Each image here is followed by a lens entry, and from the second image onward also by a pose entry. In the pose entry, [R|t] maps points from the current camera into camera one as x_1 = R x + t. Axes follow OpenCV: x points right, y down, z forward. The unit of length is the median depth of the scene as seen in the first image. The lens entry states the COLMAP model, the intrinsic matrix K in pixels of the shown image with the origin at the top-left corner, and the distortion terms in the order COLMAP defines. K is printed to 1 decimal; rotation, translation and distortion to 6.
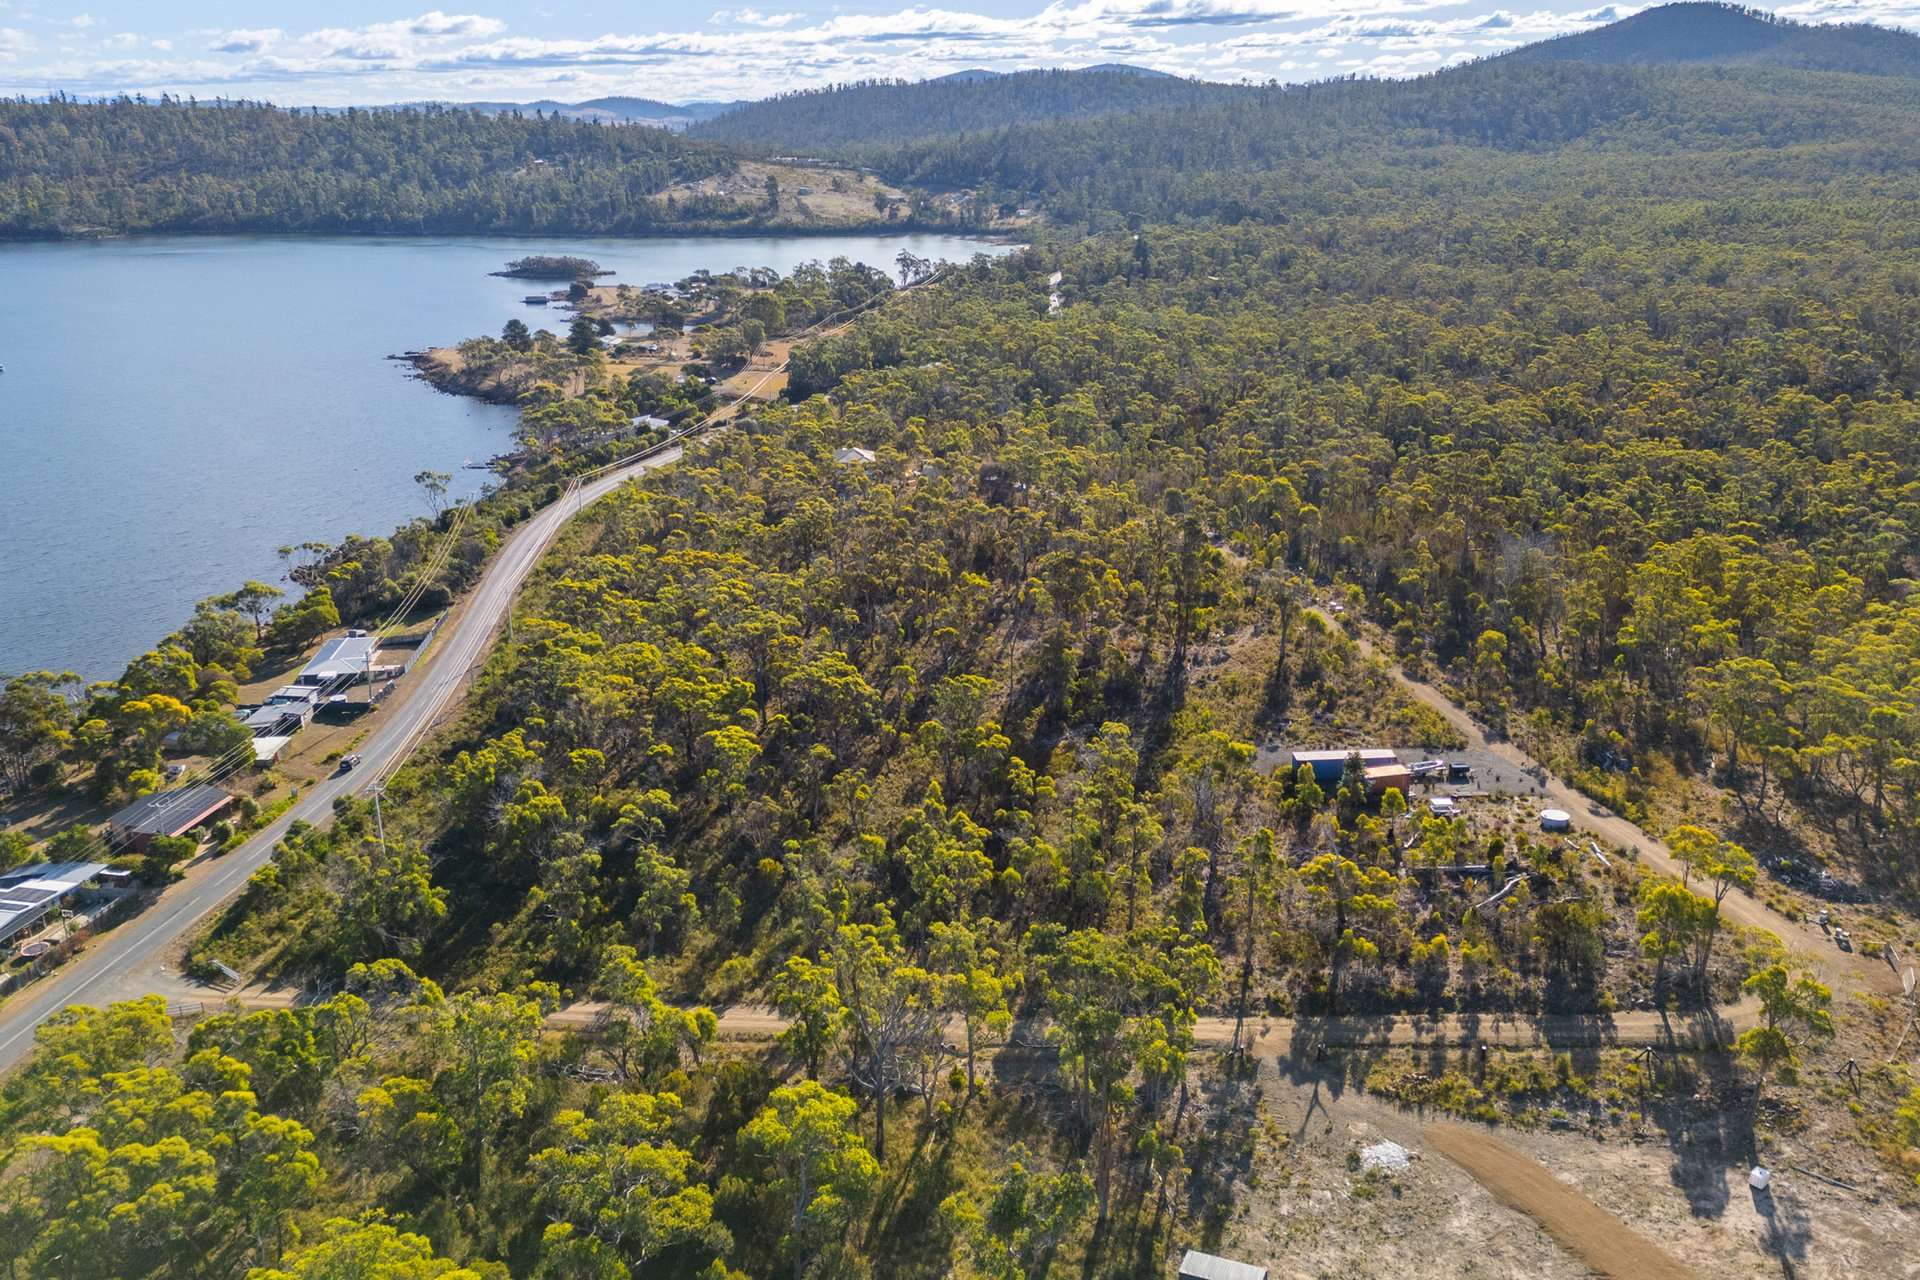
lens RADIAL K [[1513.7, 0, 948.3], [0, 1513.7, 642.4], [0, 0, 1]] dist [0.088691, -0.098125]
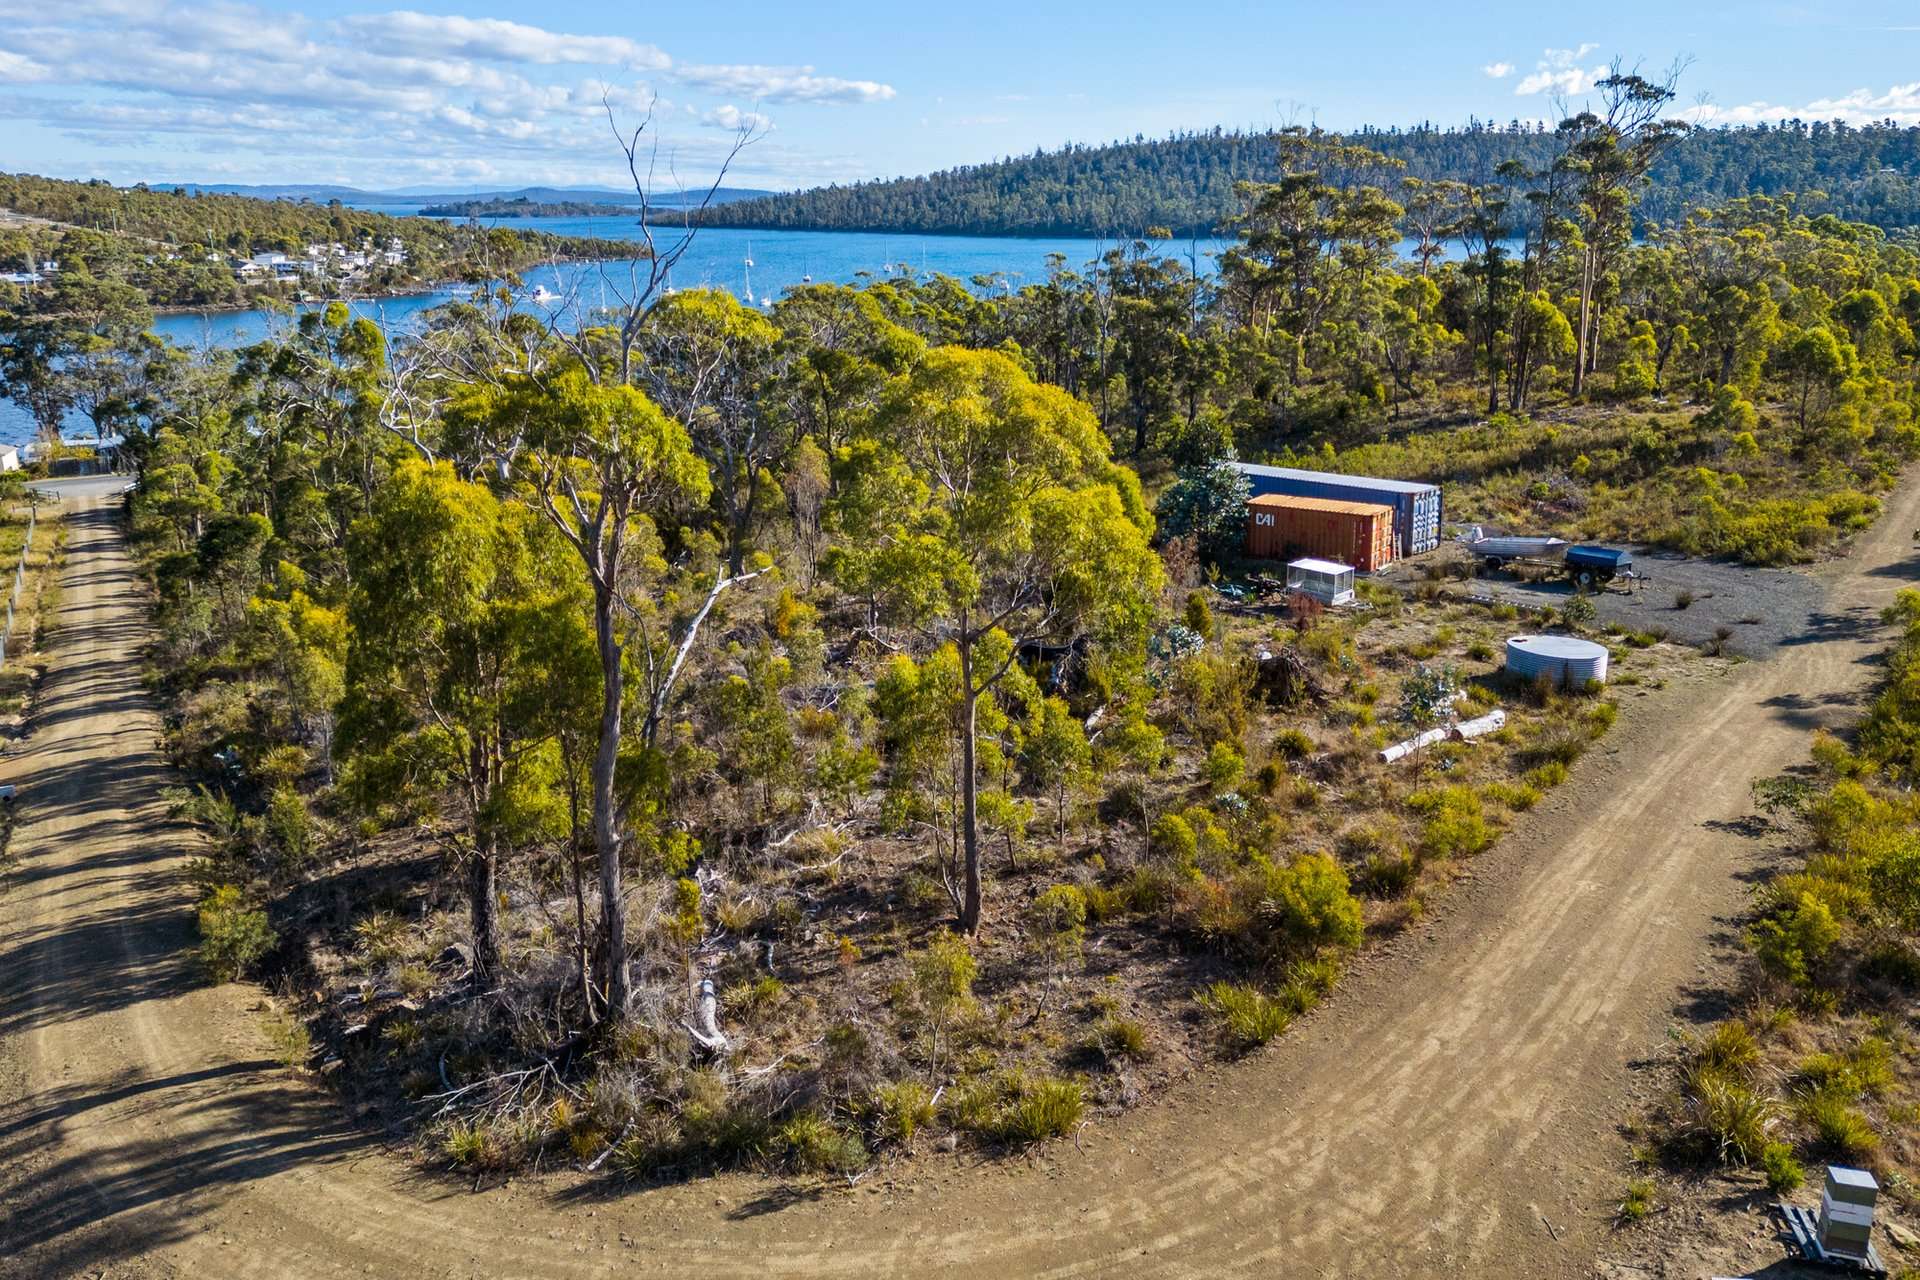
lens RADIAL K [[1498.5, 0, 952.3], [0, 1498.5, 579.3], [0, 0, 1]] dist [0.081483, -0.086268]
pose [[0.646249, 0.180055, -0.741581, 0.650810], [-0.245251, 0.969219, 0.021602, 0.151129], [0.722644, 0.167913, 0.670515, 0.907819]]
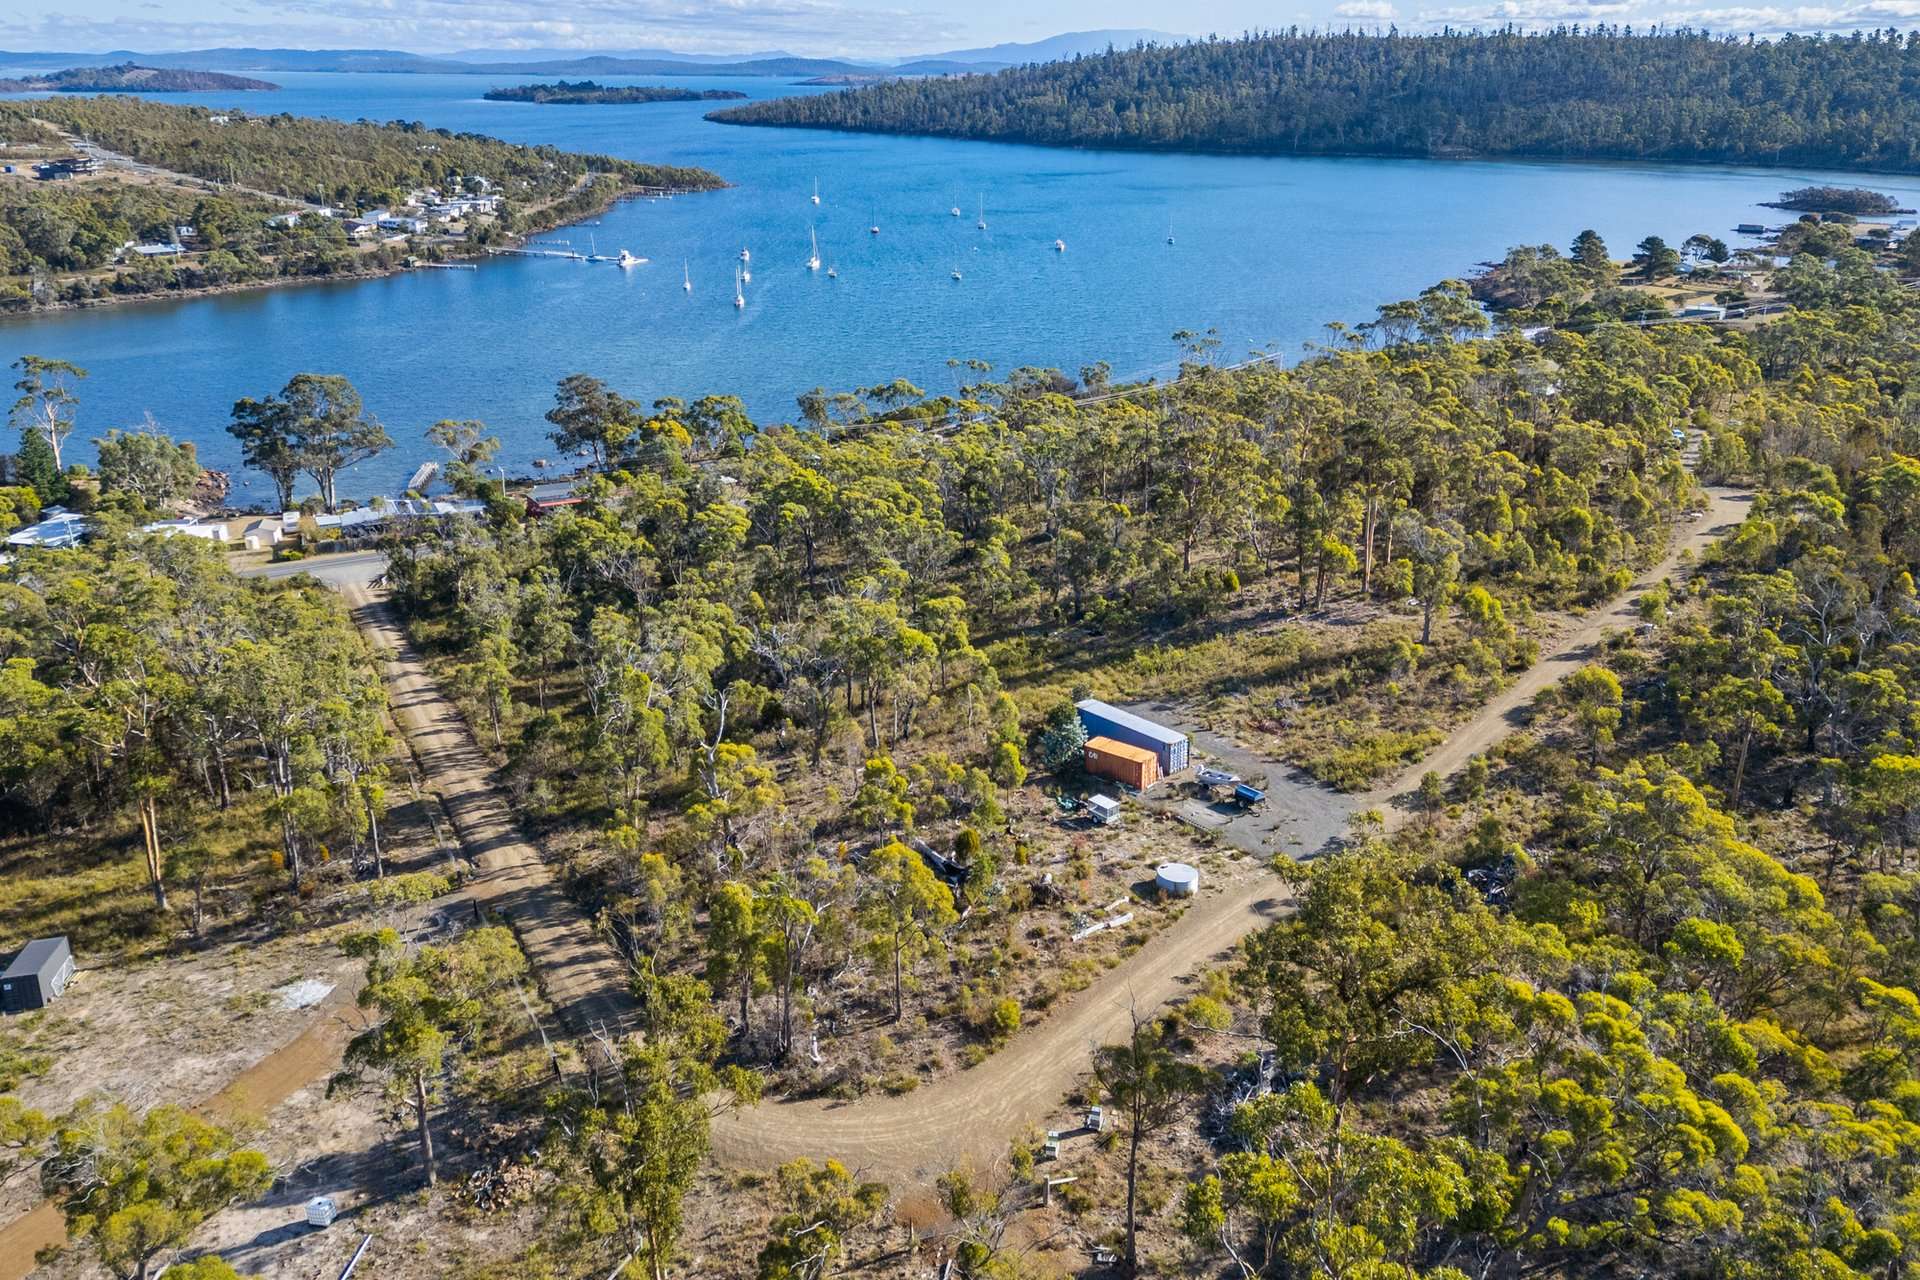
lens RADIAL K [[1513.7, 0, 948.3], [0, 1513.7, 642.4], [0, 0, 1]] dist [0.088691, -0.098125]
pose [[0.608433, 0.279583, -0.742727, 0.965439], [-0.259447, 0.954538, 0.146779, -0.058234], [0.749998, 0.103393, 0.653309, 0.624934]]
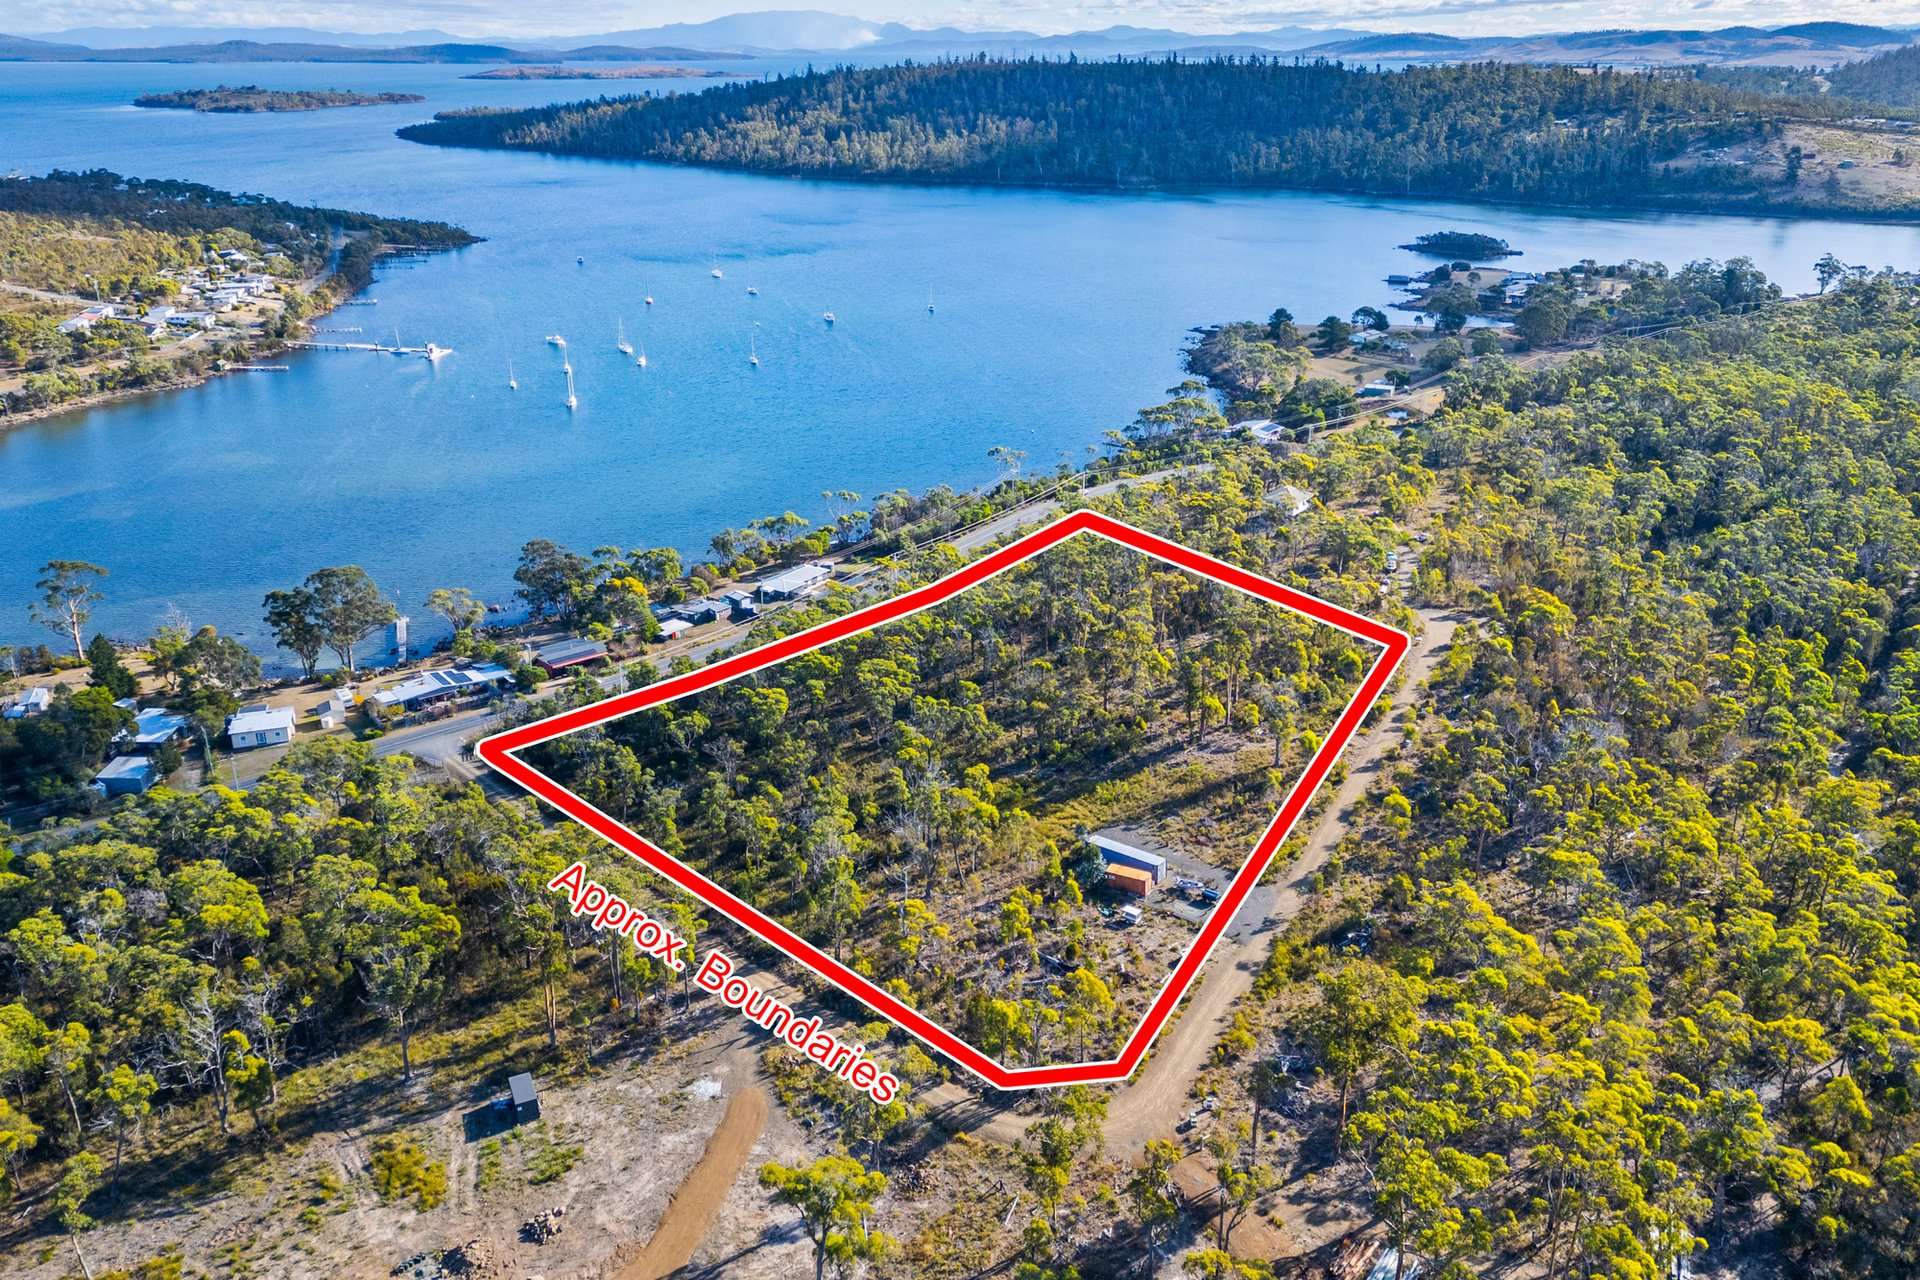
lens RADIAL K [[1513.7, 0, 948.3], [0, 1513.7, 642.4], [0, 0, 1]] dist [0.088691, -0.098125]
pose [[0.757164, 0.238585, -0.608096, 1.082325], [-0.211085, 0.970334, 0.117879, -0.243921], [0.618180, 0.039106, 0.785063, 0.027302]]
